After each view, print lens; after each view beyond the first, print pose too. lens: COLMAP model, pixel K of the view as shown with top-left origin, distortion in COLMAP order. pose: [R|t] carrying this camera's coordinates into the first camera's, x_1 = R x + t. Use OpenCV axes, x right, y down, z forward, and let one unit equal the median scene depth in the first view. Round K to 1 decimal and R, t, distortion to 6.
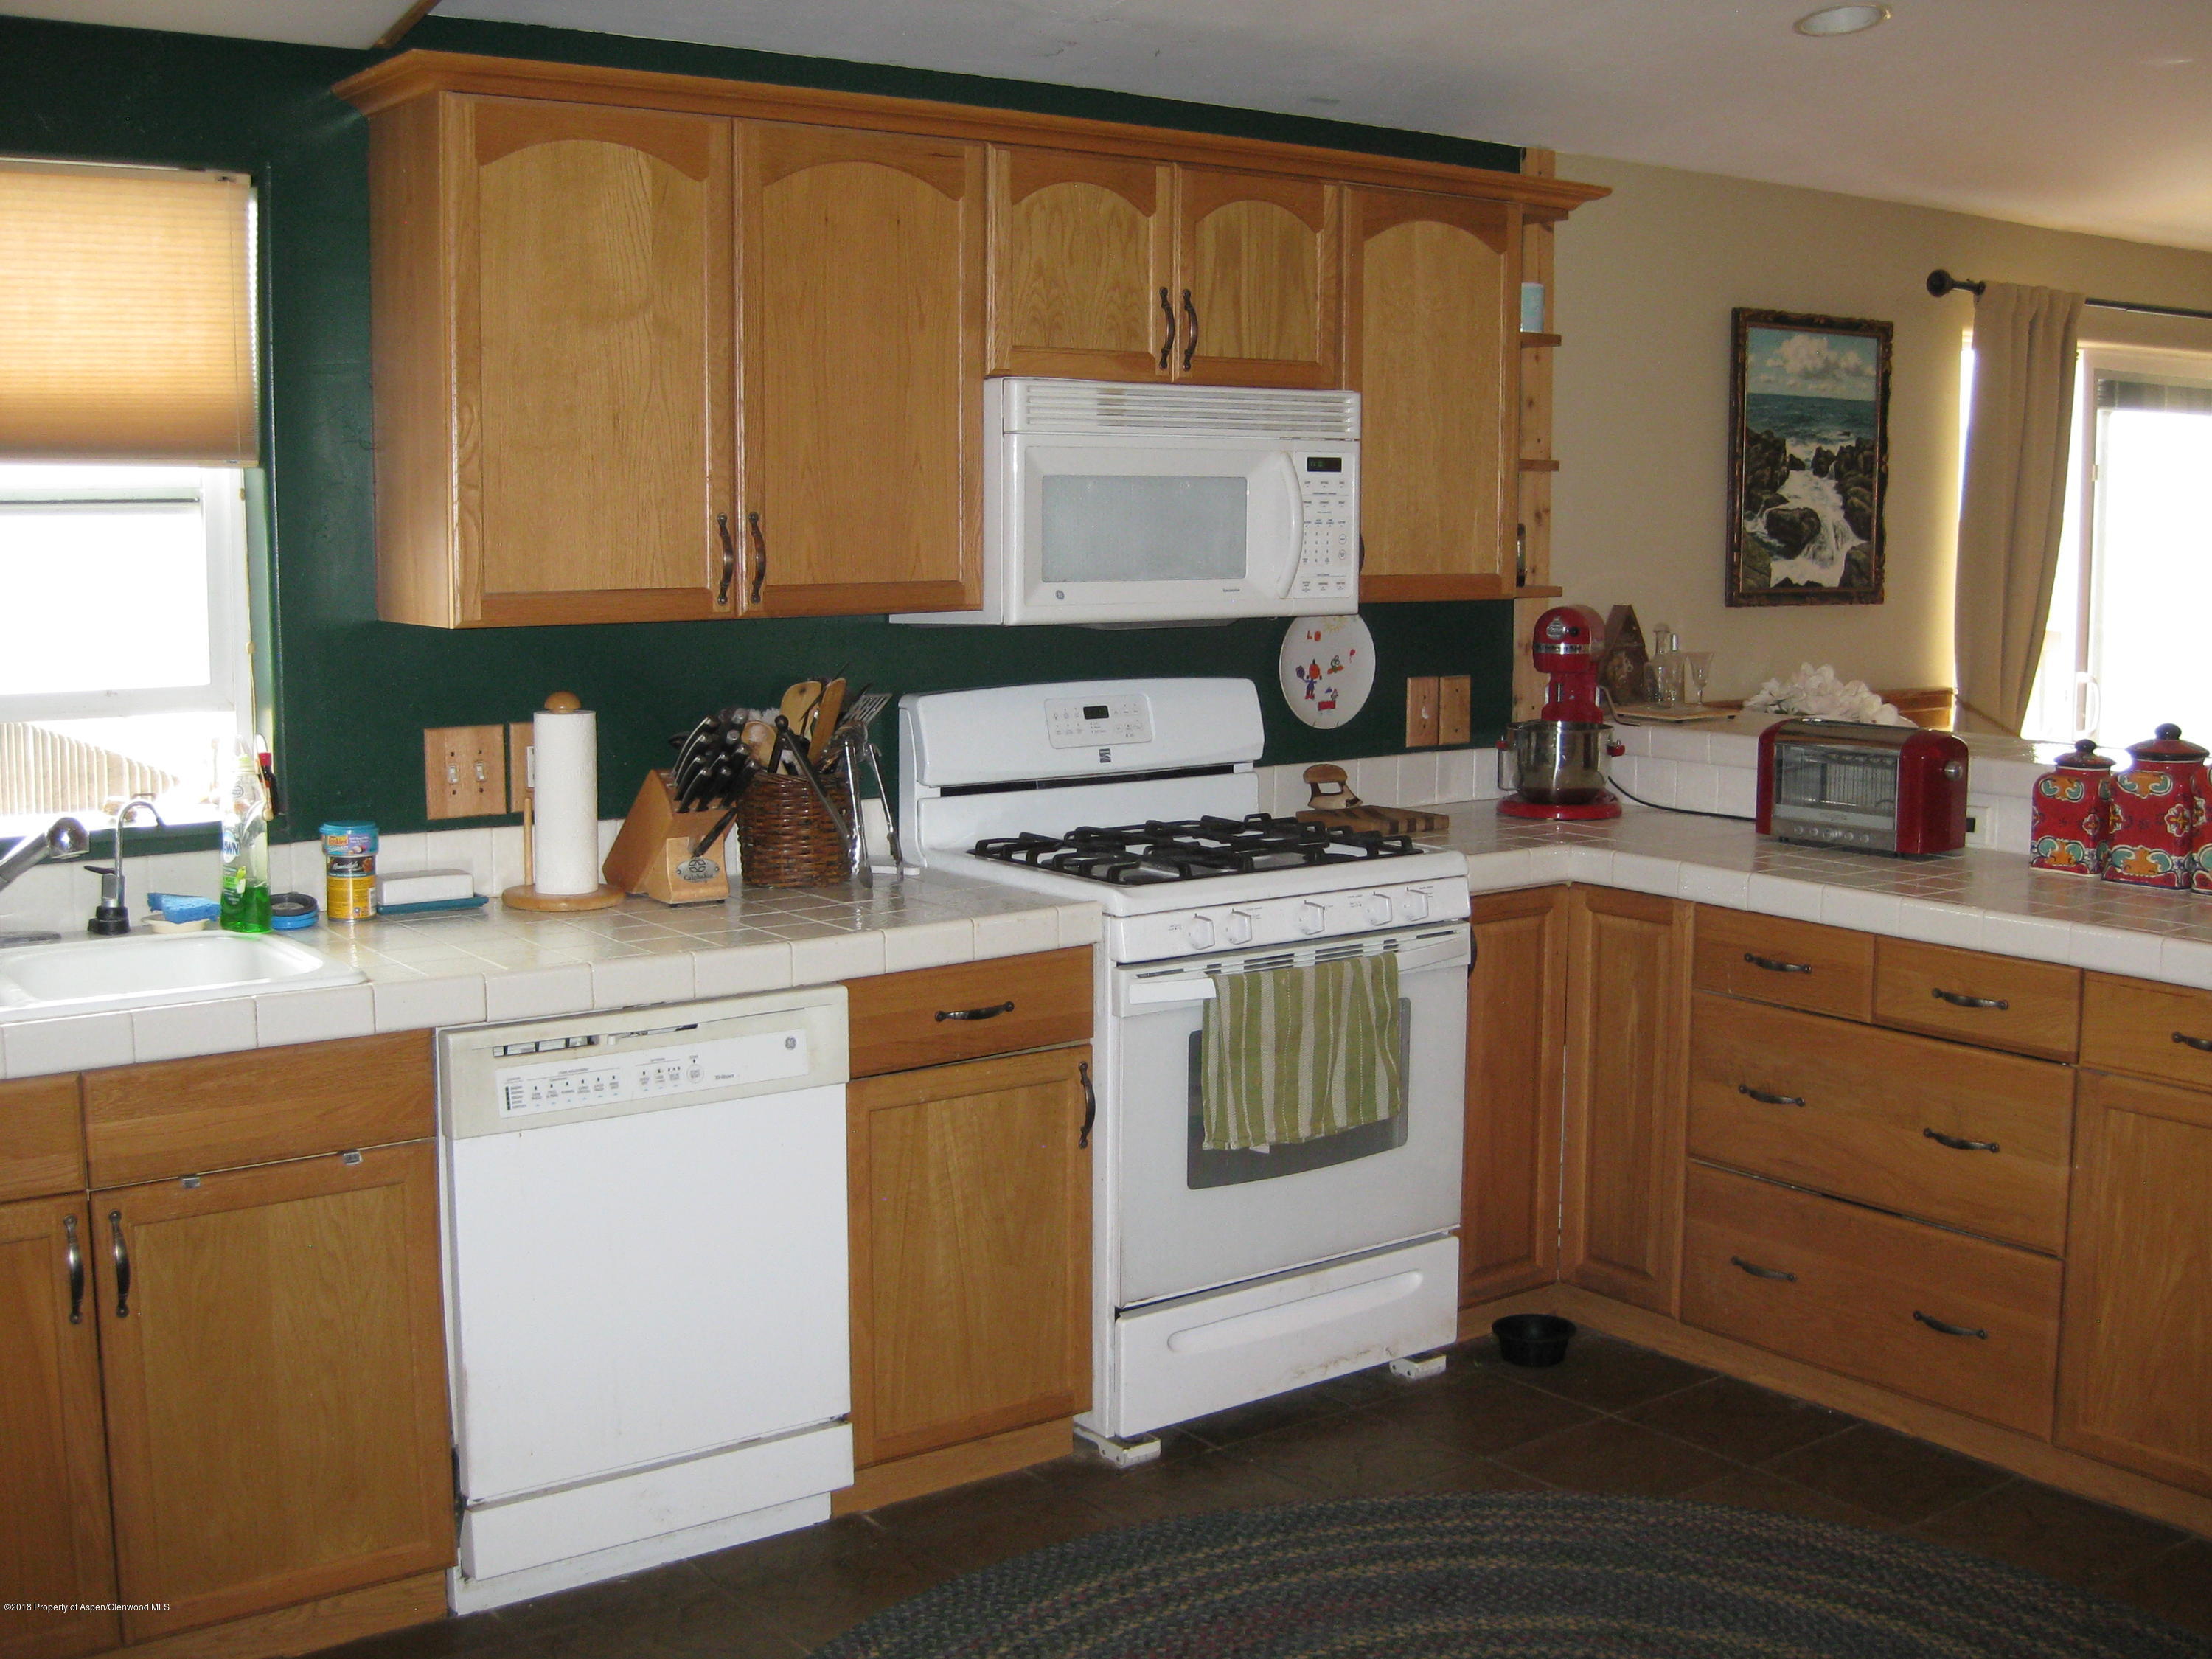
lens RADIAL K [[2484.5, 0, 1103.6], [0, 2484.5, 821.4], [0, 0, 1]] dist [-0.129936, 0.000000]
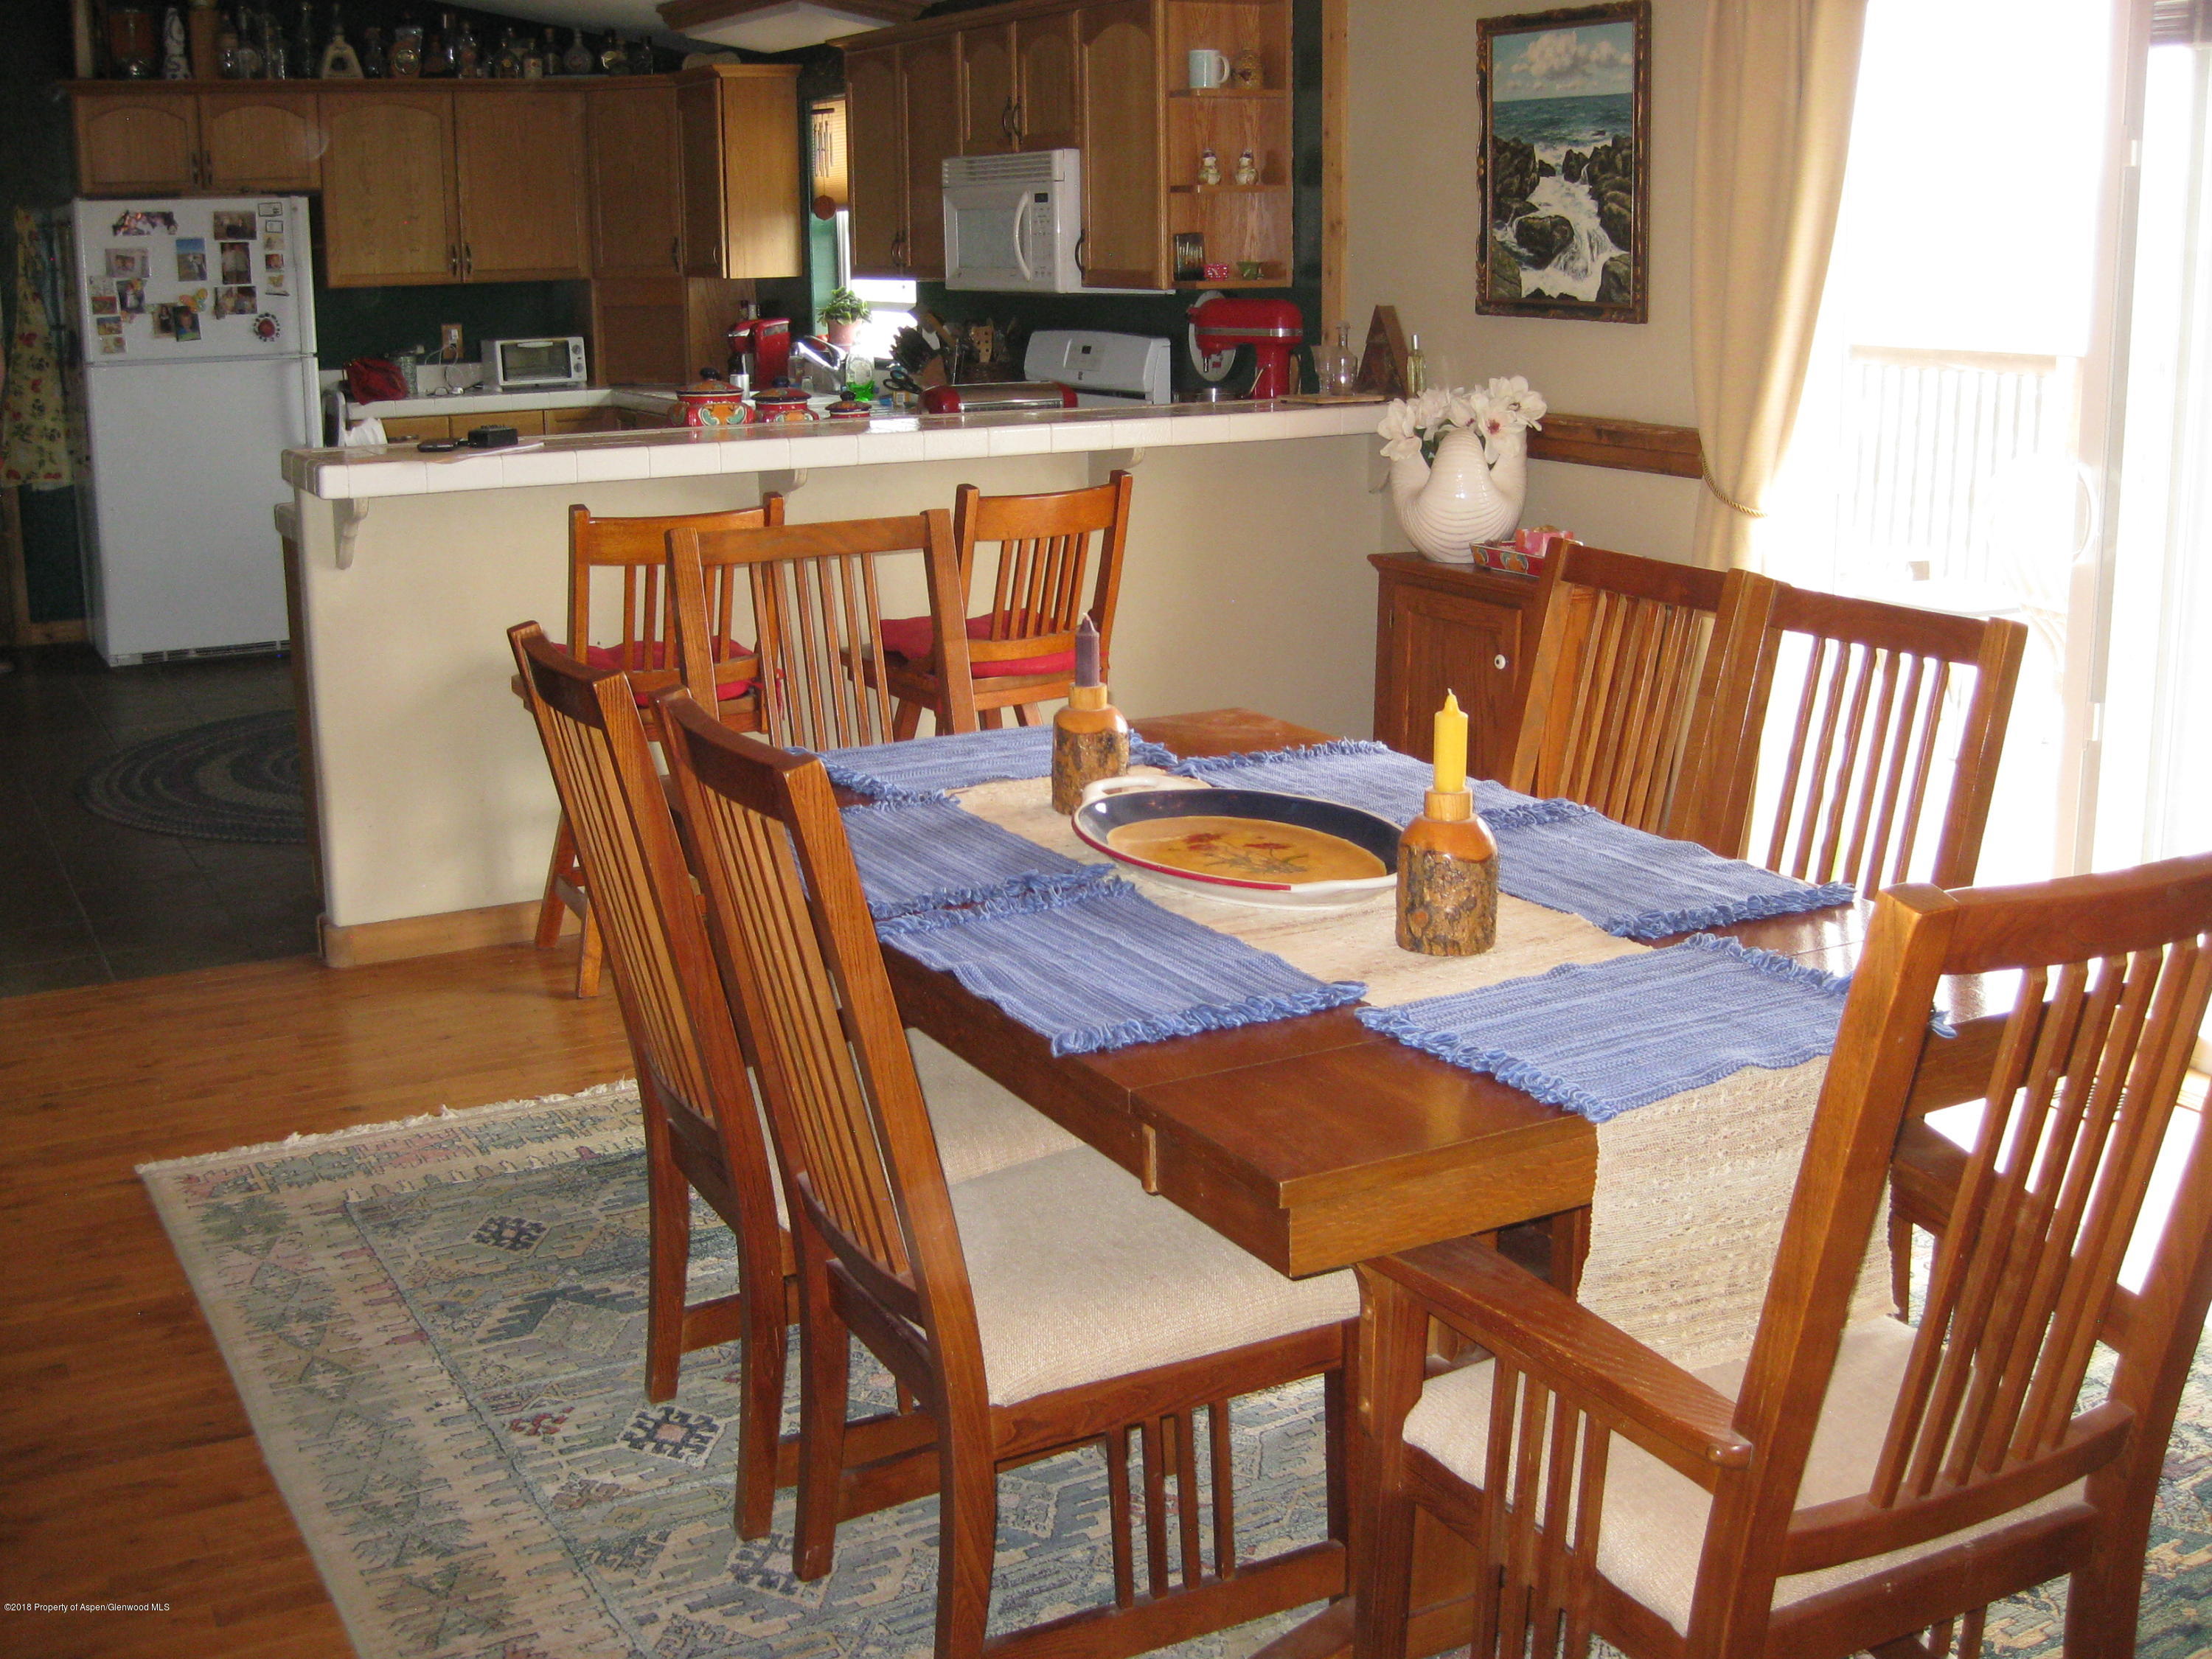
lens RADIAL K [[2484.5, 0, 1141.8], [0, 2484.5, 795.1], [0, 0, 1]] dist [-0.129936, 0.000000]
pose [[-0.131665, 0.221164, -0.966308, 1.287860], [-0.110524, 0.965441, 0.236025, -0.118645], [0.985114, 0.137876, -0.102671, 0.976205]]
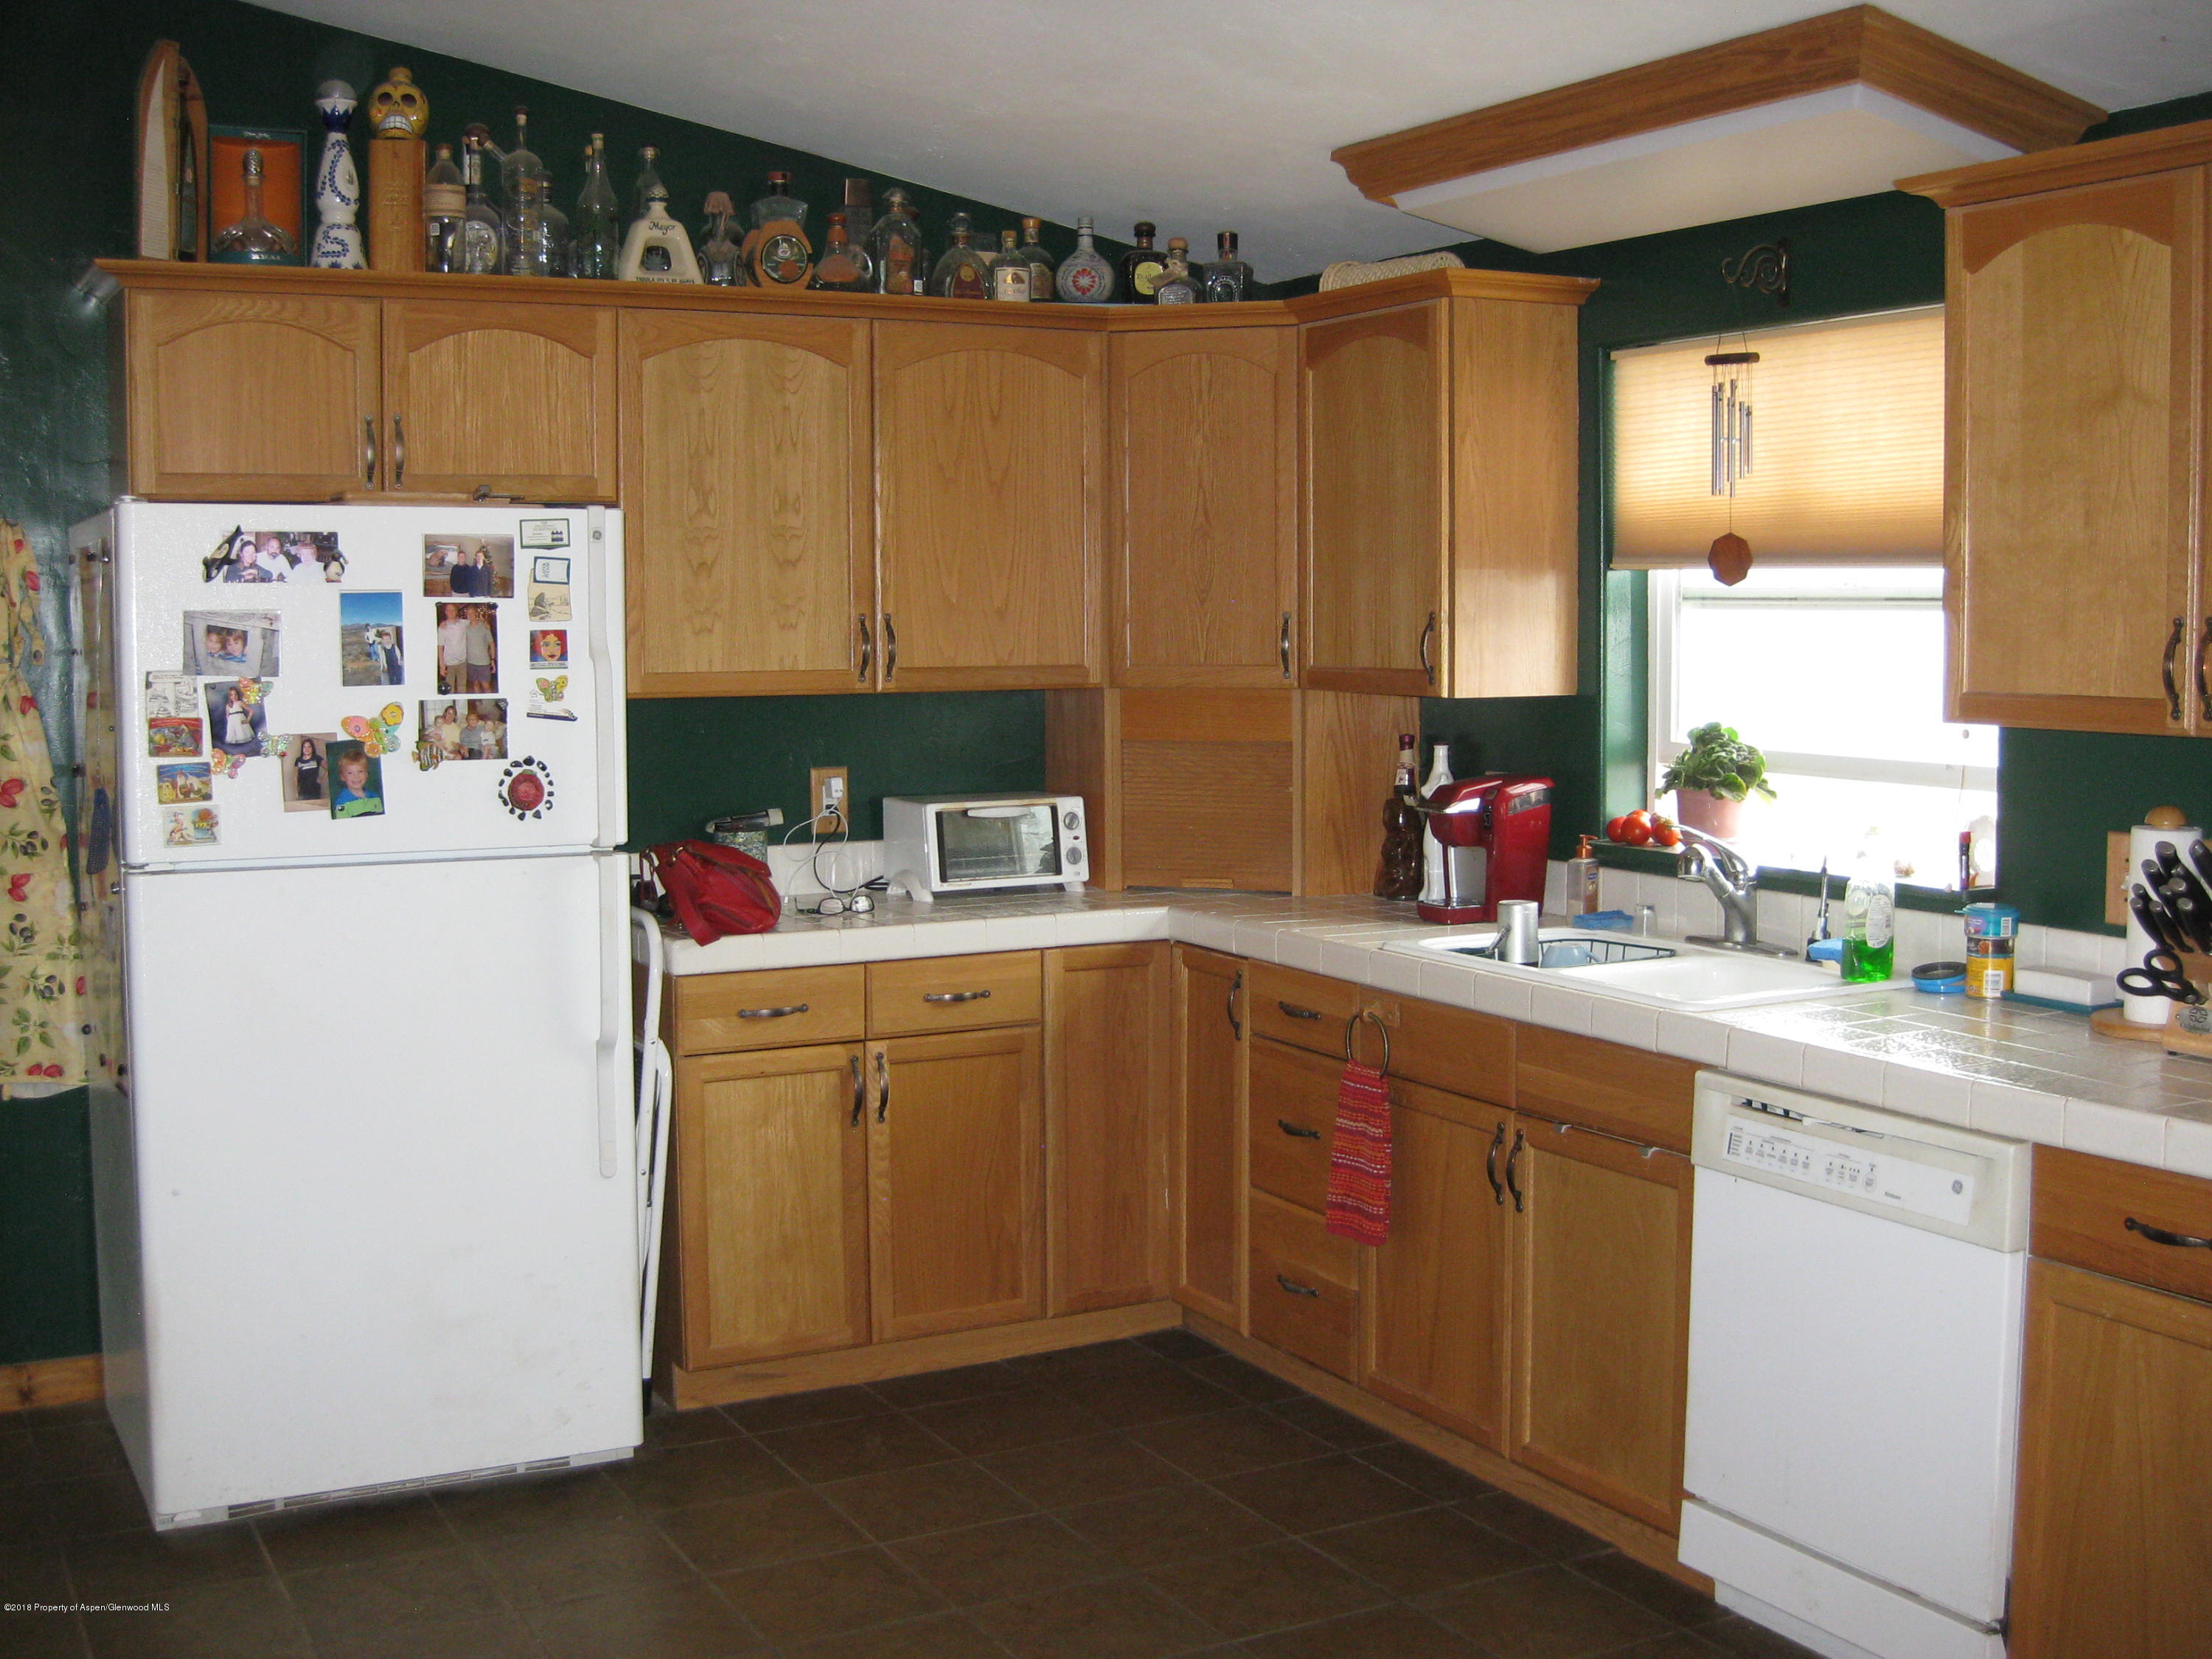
lens RADIAL K [[2484.5, 0, 1057.1], [0, 2484.5, 777.0], [0, 0, 1]] dist [-0.129936, 0.000000]
pose [[-0.166150, 0.070253, -0.983595, 0.537621], [-0.116961, 0.989014, 0.090398, -0.069543], [0.979139, 0.130062, -0.156108, 0.524361]]
